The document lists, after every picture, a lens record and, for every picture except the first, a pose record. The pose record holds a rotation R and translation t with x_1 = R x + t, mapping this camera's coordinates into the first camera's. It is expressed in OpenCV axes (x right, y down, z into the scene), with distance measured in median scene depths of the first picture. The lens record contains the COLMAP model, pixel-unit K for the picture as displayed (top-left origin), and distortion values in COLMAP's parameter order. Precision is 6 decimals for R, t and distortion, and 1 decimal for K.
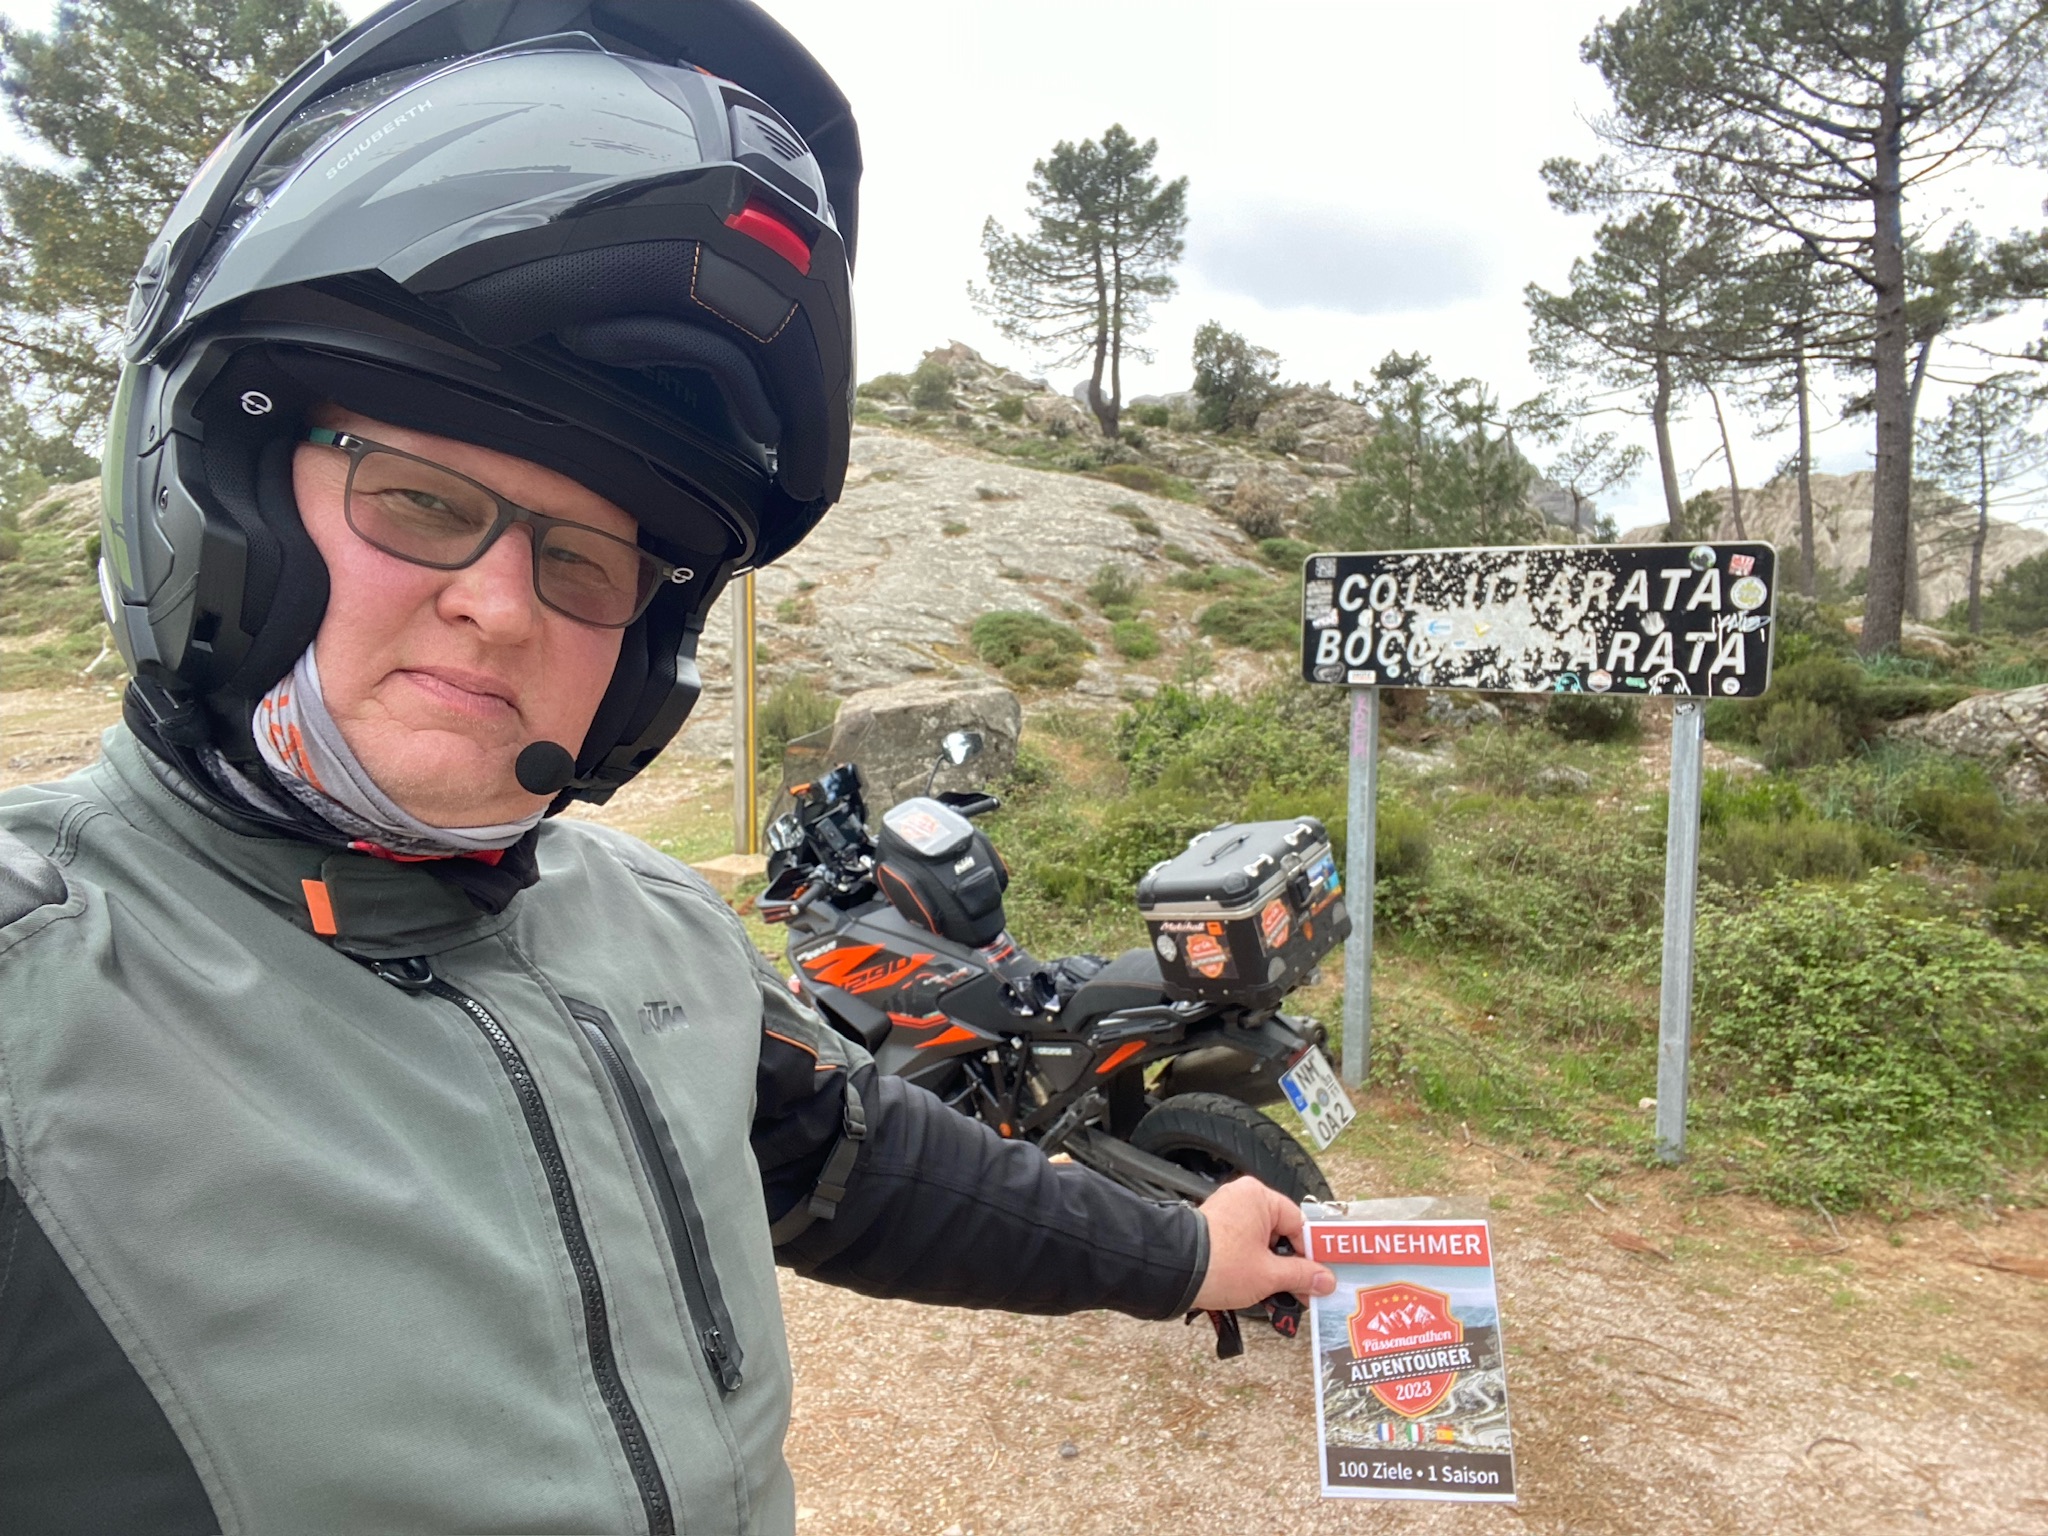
lens RADIAL K [[1361.0, 0, 1017.9], [0, 1361.0, 767.1], [0, 0, 1]] dist [0.051066, -0.052460]
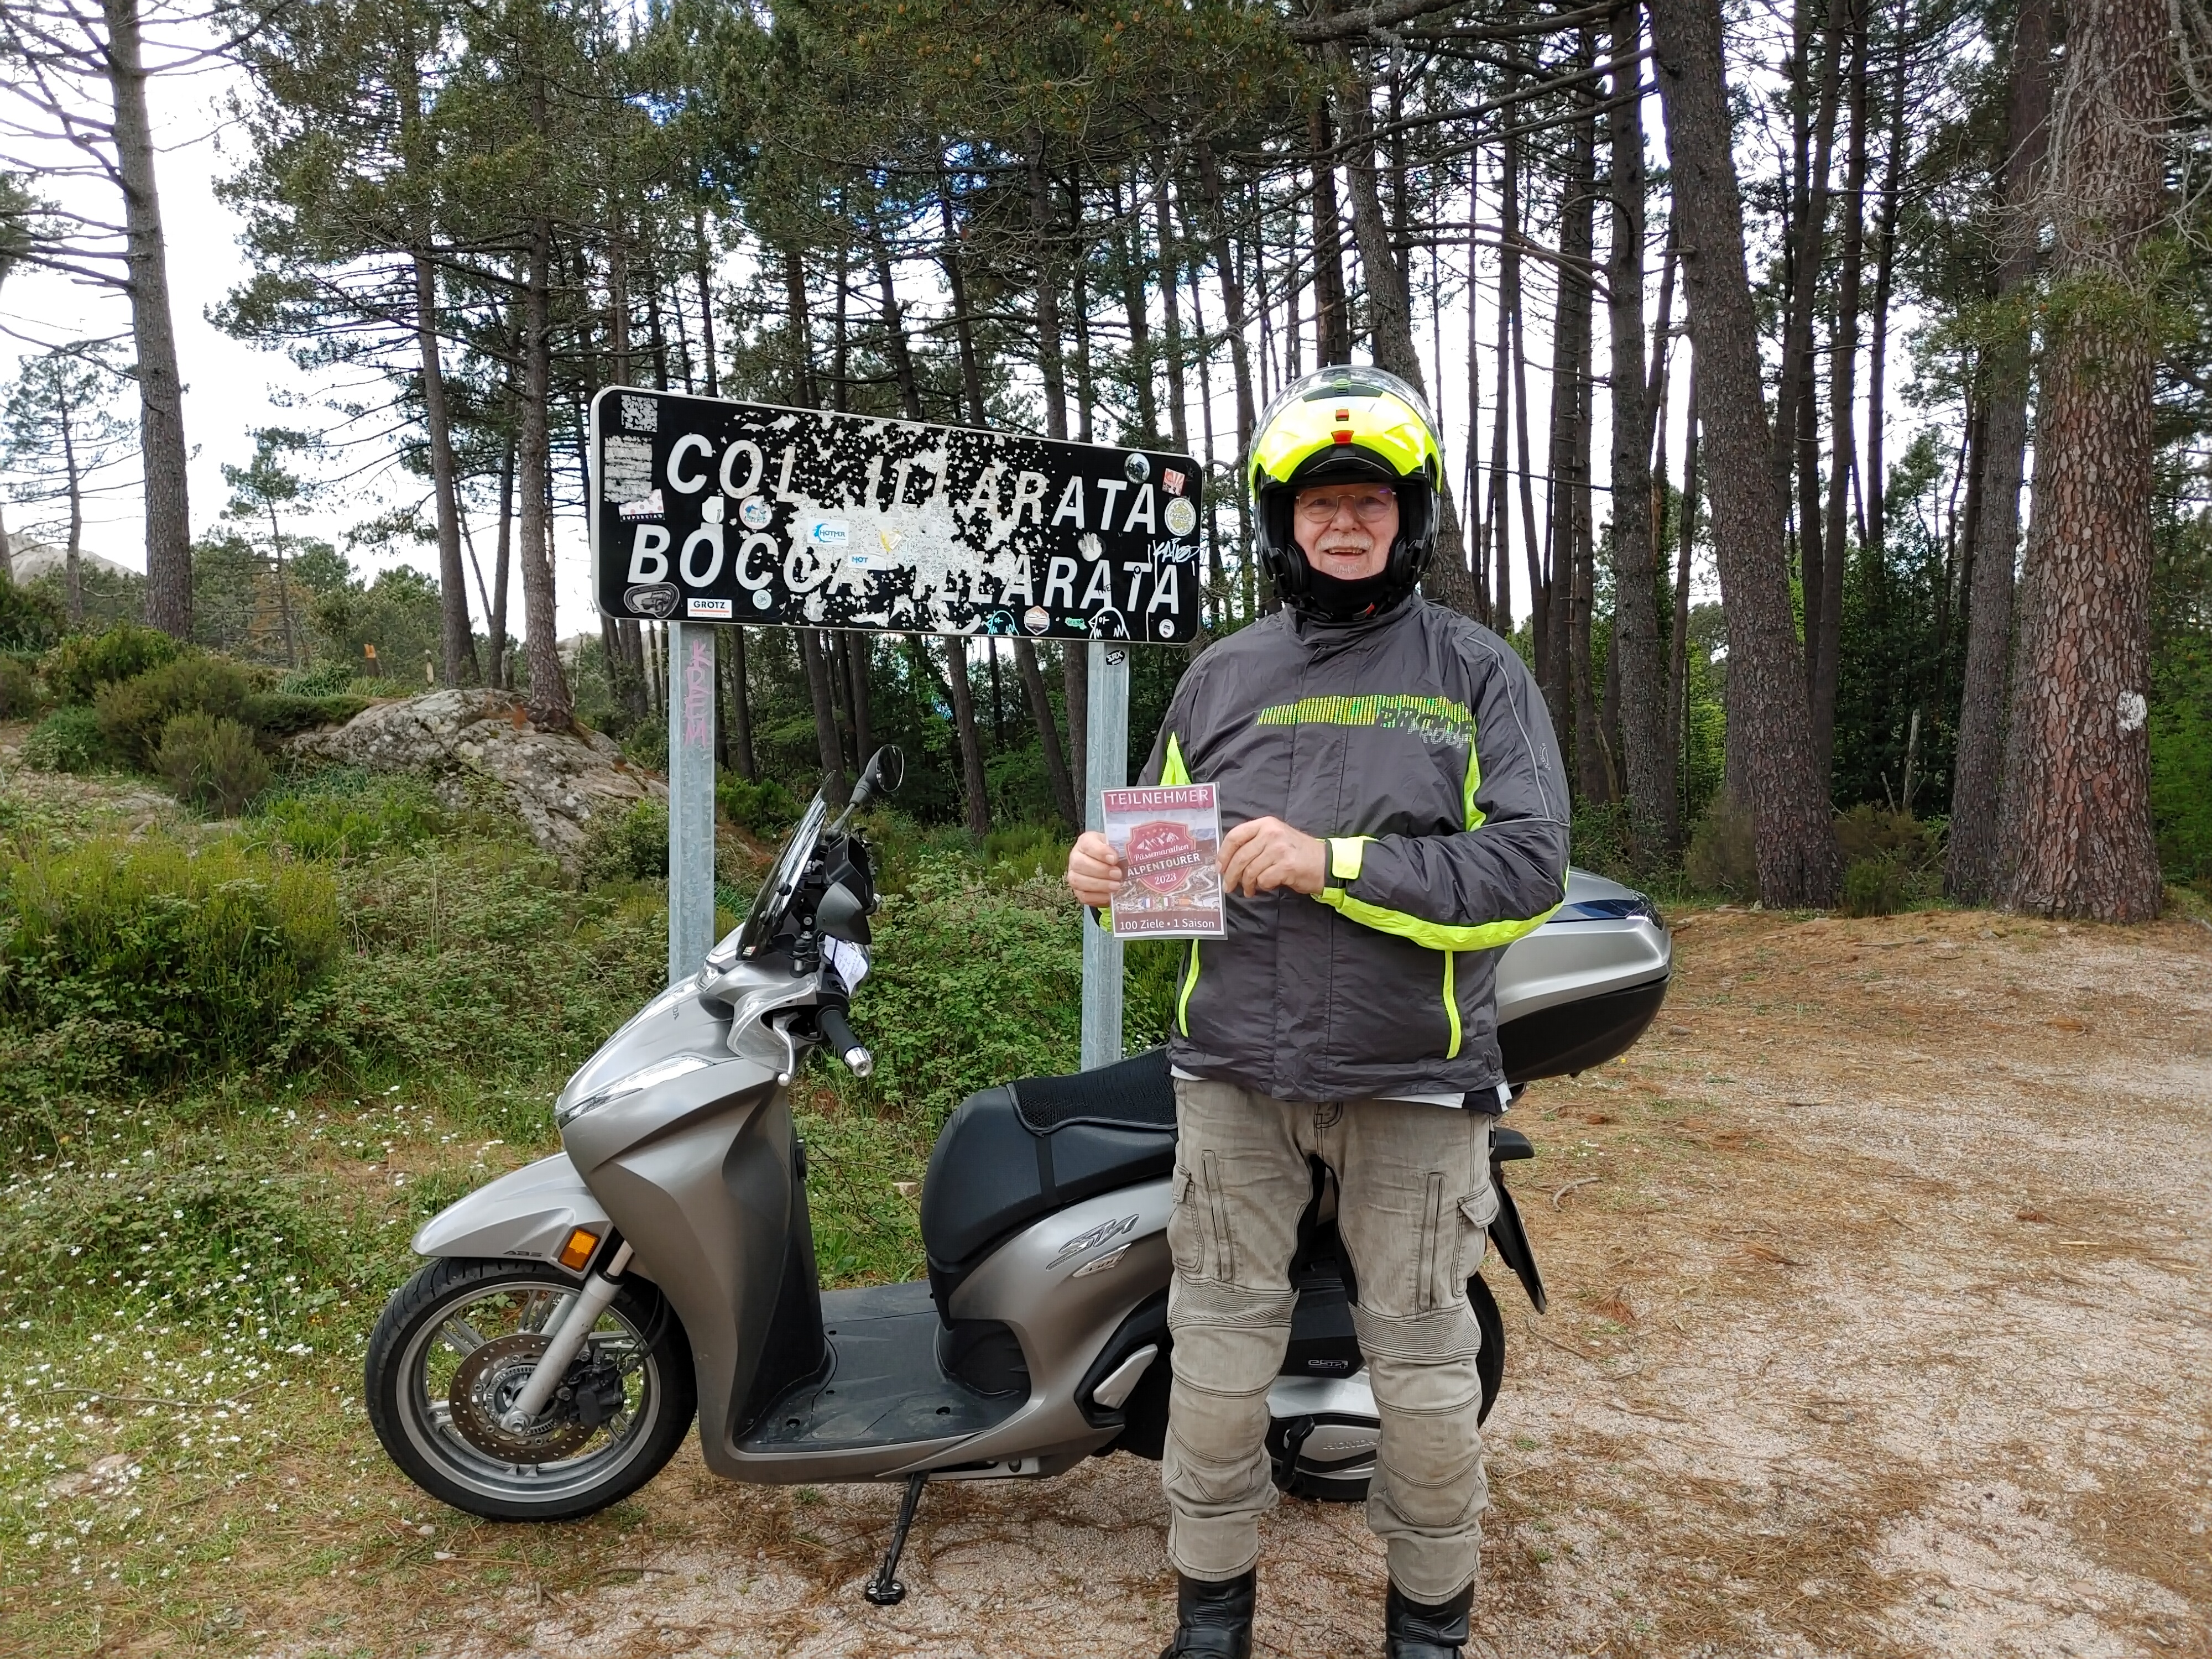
lens RADIAL K [[1649.4, 0, 1112.9], [0, 1649.4, 828.6], [0, 0, 1]] dist [0.051659, -0.040079]
pose [[0.361755, -0.079850, 0.928847, -0.364630], [0.073966, 0.995643, 0.056785, 0.001984], [-0.929334, 0.048161, 0.366085, 0.574533]]
